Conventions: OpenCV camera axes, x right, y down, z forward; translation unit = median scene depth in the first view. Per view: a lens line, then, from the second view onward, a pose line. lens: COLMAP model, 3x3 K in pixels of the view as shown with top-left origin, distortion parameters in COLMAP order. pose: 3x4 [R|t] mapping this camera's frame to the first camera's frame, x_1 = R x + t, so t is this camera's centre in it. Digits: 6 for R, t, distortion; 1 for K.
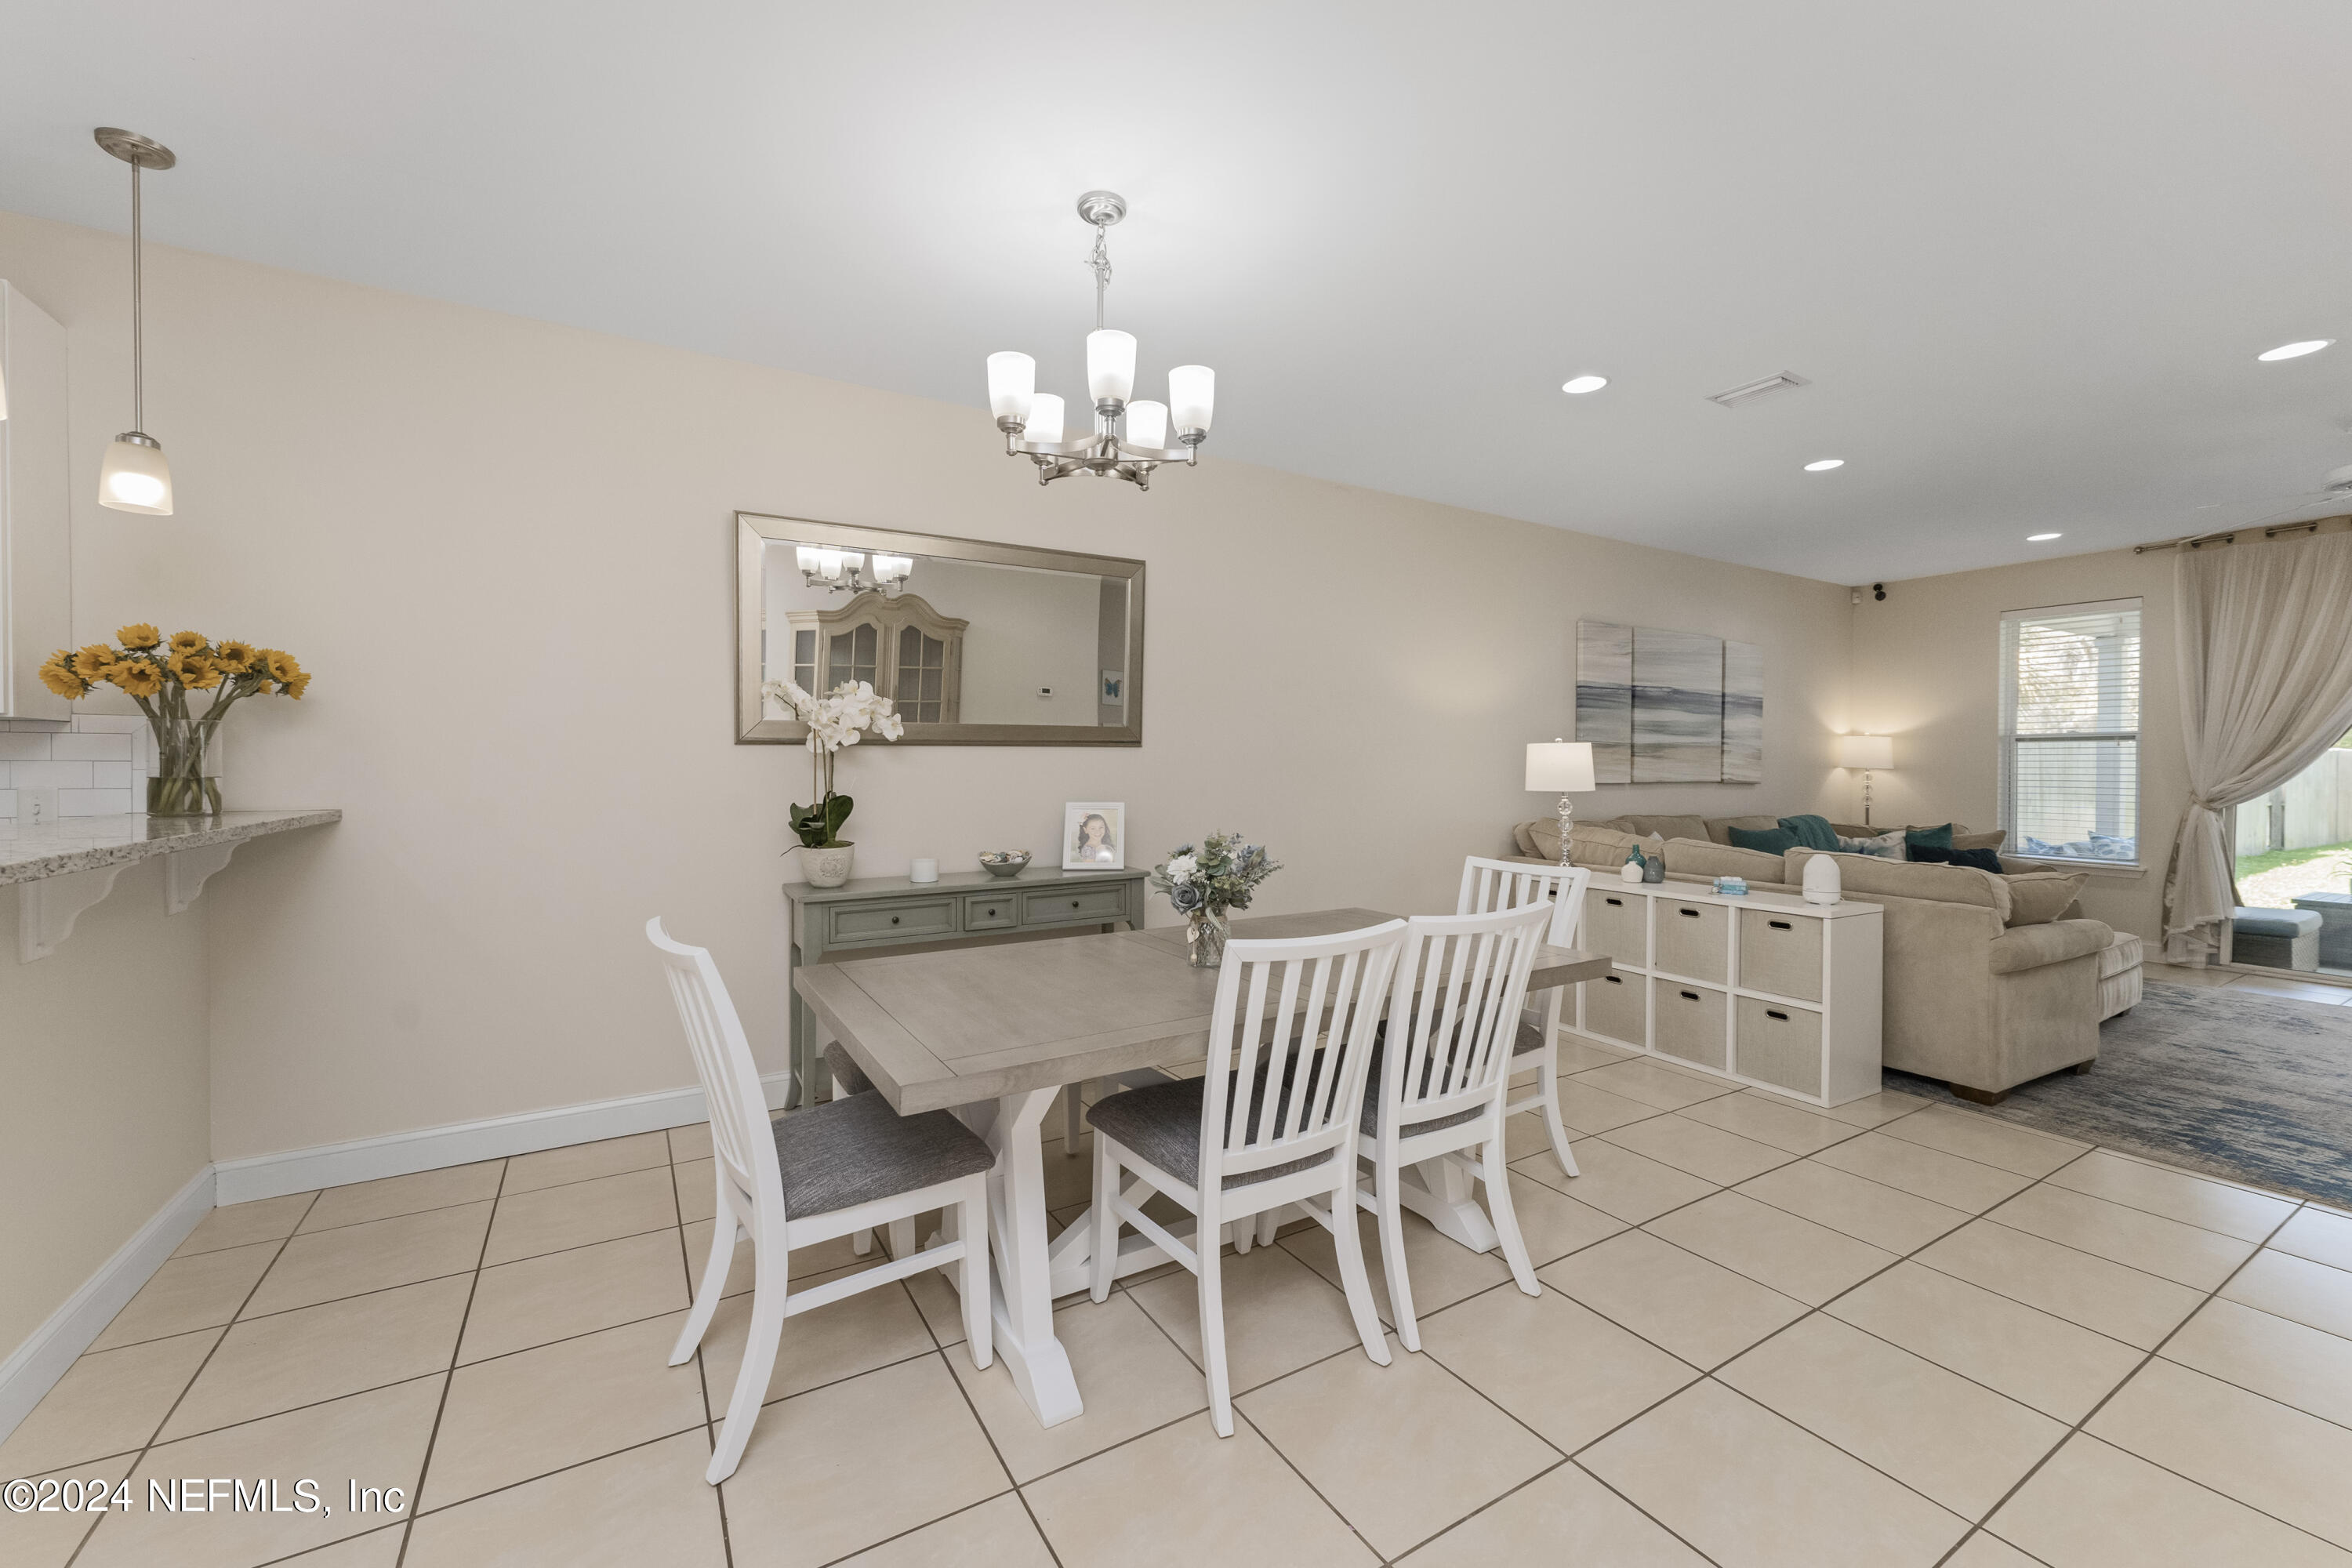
lens RADIAL K [[949.9, 0, 1163.2], [0, 949.9, 774.3], [0, 0, 1]] dist [-0.002327, 0.000498]
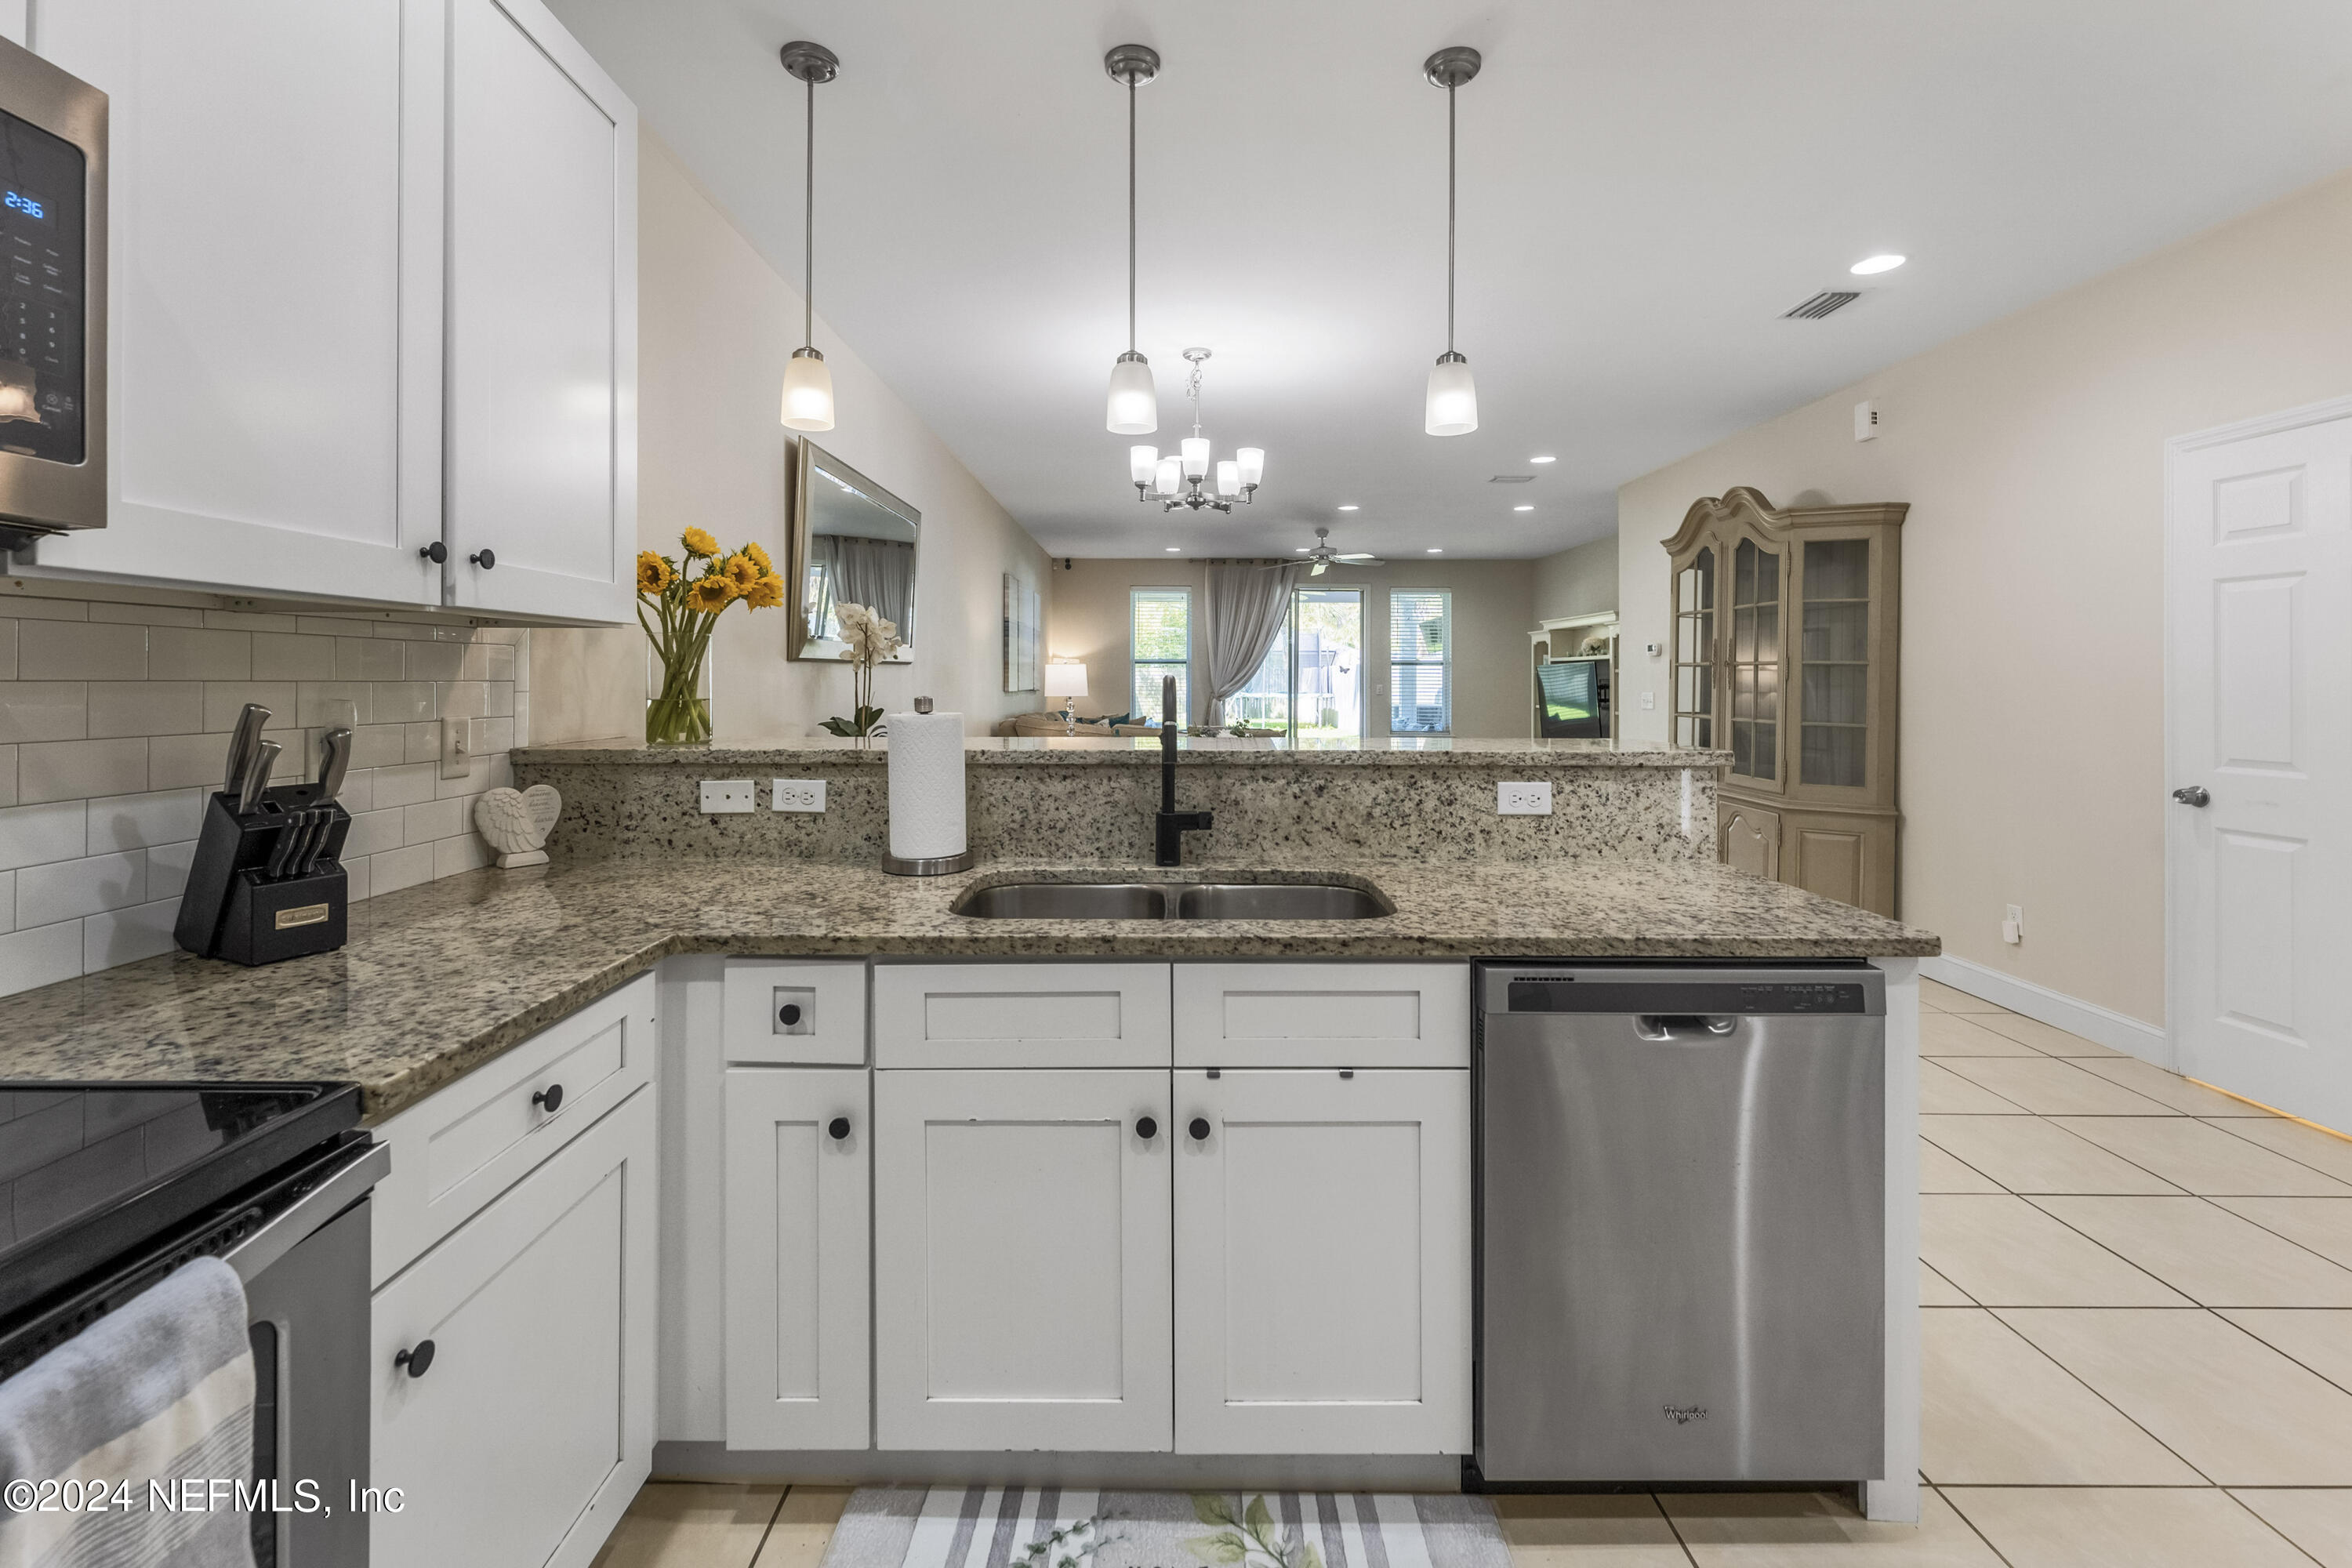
lens RADIAL K [[1028.4, 0, 1158.6], [0, 1028.4, 679.5], [0, 0, 1]] dist [-0.000533, 0.000030]
pose [[0.506111, -0.002946, 0.862463, -0.716093], [0.005988, 0.999982, -0.000098, -0.006283], [-0.862448, 0.005214, 0.506119, 0.045180]]
